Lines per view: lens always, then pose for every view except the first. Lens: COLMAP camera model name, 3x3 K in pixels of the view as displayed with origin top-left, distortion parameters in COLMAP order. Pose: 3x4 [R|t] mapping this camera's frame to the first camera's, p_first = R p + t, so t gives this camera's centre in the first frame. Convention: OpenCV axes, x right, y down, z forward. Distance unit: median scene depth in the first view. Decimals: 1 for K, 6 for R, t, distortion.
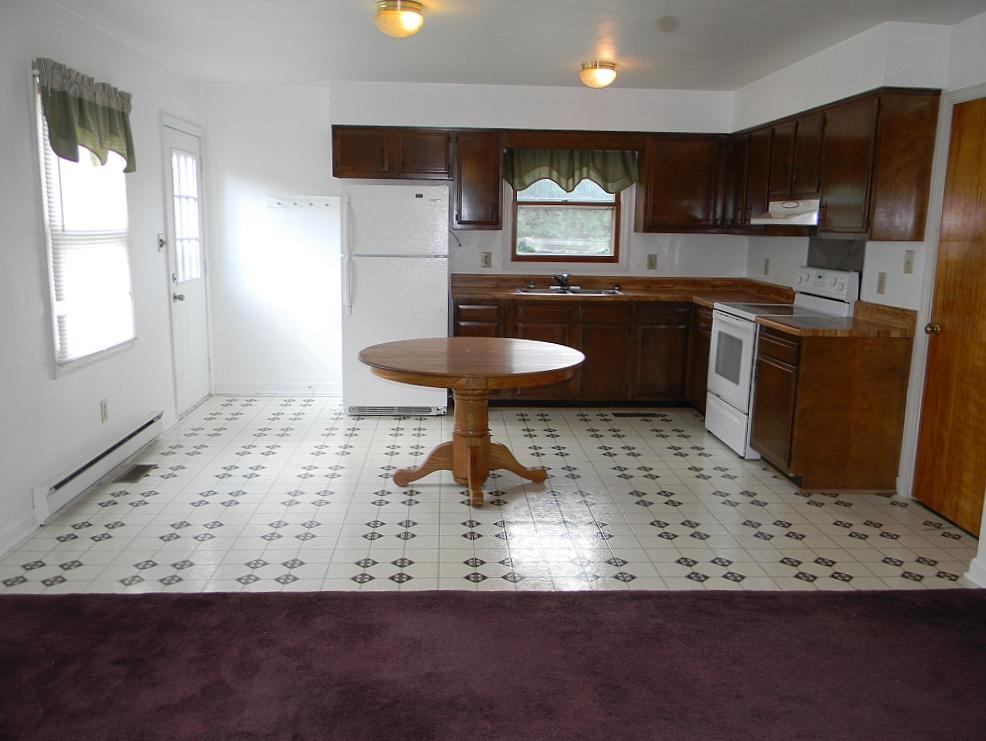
lens RADIAL K [[792.0, 0, 492.6], [0, 792.0, 369.6], [0, 0, 1]] dist [-0.011352, -0.019650]
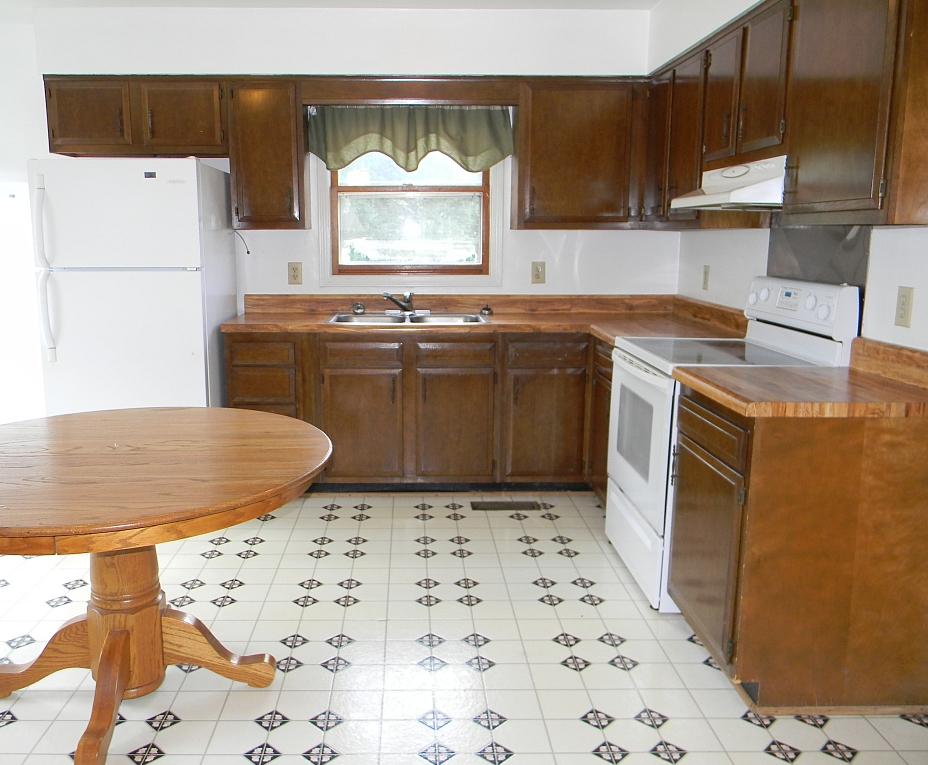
lens RADIAL K [[811.9, 0, 421.6], [0, 811.9, 382.5], [0, 0, 1]] dist [-0.019743, -0.011744]
pose [[0.999396, -0.009147, -0.033524, 0.137156], [0.009049, 0.999954, -0.003072, -0.044560], [0.033550, 0.002766, 0.999433, 0.331693]]
